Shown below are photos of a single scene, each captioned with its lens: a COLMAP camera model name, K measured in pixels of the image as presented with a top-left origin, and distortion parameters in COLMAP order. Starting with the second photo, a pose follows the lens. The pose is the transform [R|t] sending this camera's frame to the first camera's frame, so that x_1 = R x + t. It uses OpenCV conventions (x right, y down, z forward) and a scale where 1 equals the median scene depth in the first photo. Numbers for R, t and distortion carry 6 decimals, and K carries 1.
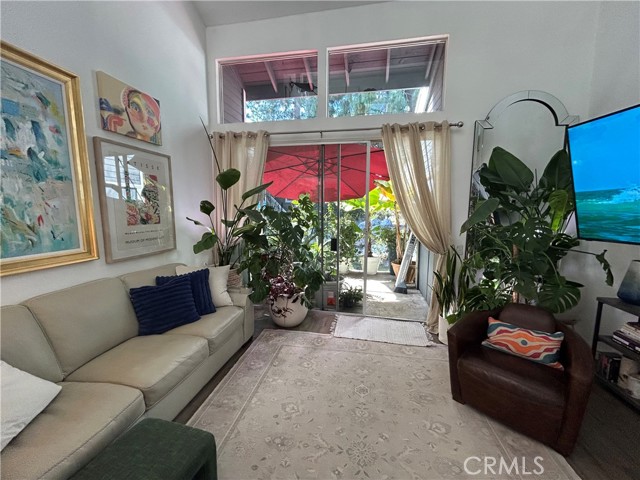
lens RADIAL K [[261.4, 0, 320.0], [0, 261.4, 240.0], [0, 0, 1]] dist [0.000935, -0.000050]
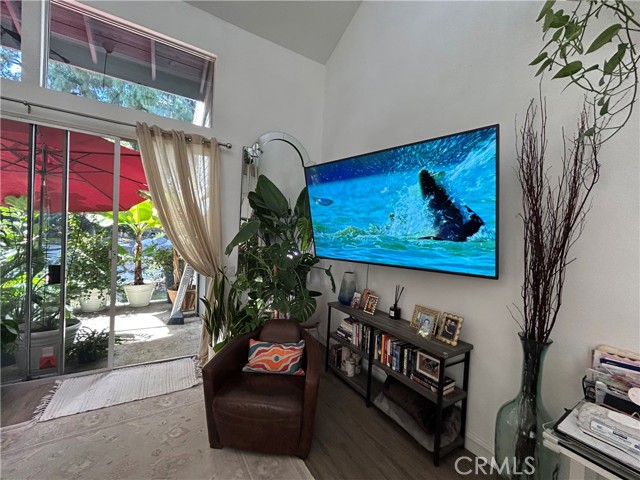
lens RADIAL K [[261.4, 0, 320.0], [0, 261.4, 240.0], [0, 0, 1]] dist [0.000935, -0.000050]
pose [[0.738338, 0.016125, 0.674238, 0.124203], [0.034179, 0.997535, -0.061286, -0.007923], [-0.673564, 0.068295, 0.735967, 0.048953]]
